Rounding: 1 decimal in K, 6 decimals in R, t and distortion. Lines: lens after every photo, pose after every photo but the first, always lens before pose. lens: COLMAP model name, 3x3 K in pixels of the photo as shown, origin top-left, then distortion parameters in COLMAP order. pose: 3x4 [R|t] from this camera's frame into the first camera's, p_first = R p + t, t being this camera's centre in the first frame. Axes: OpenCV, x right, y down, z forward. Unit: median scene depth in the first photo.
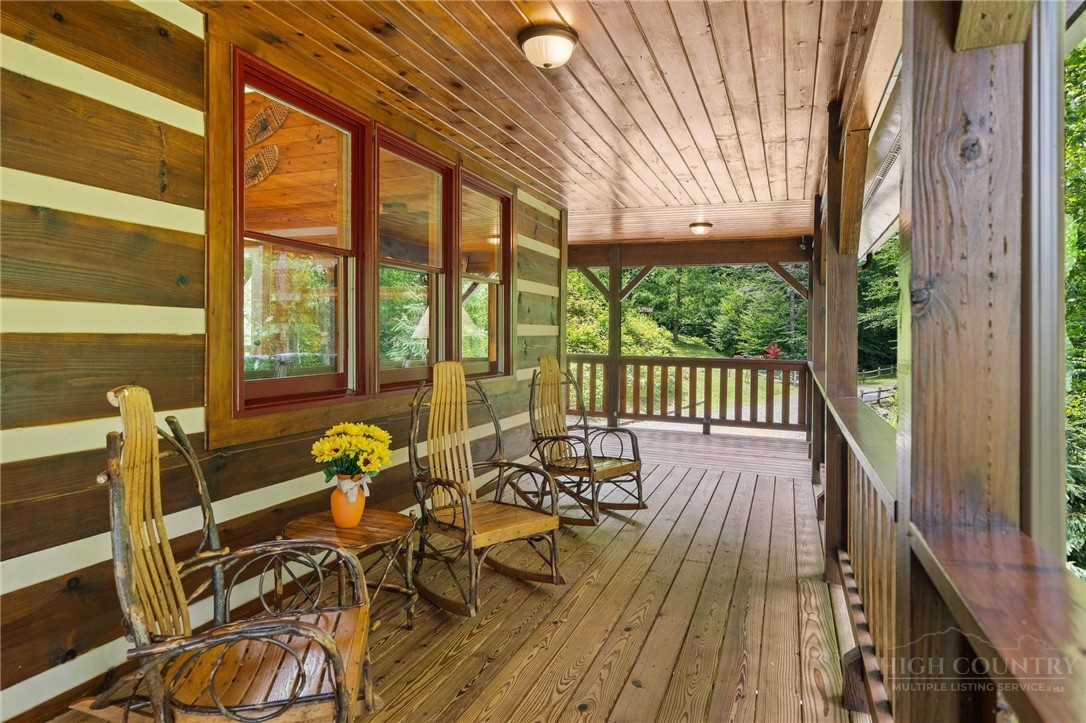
lens RADIAL K [[642.1, 0, 543.0], [0, 642.1, 361.5], [0, 0, 1]] dist [0.000232, 0.000031]
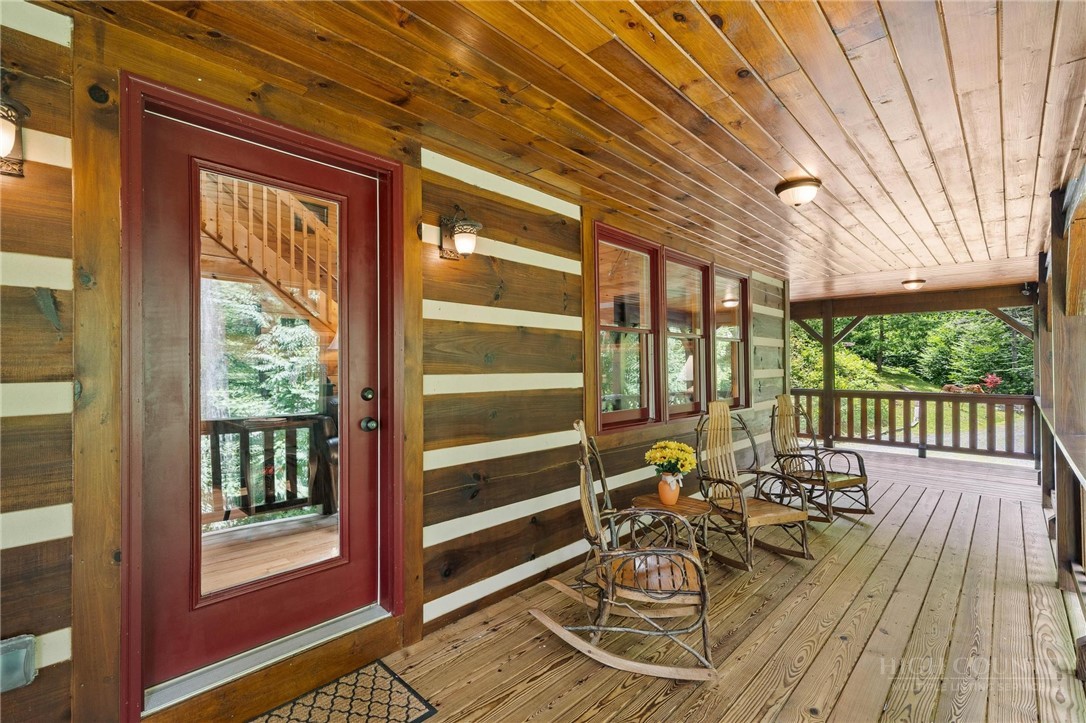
lens RADIAL K [[484.4, 0, 541.2], [0, 484.4, 376.5], [0, 0, 1]] dist [-0.000525, 0.000118]
pose [[0.919376, -0.010944, -0.393228, -0.074662], [0.000770, 0.999661, -0.026021, -0.025722], [0.393379, 0.023620, 0.919073, -0.185887]]
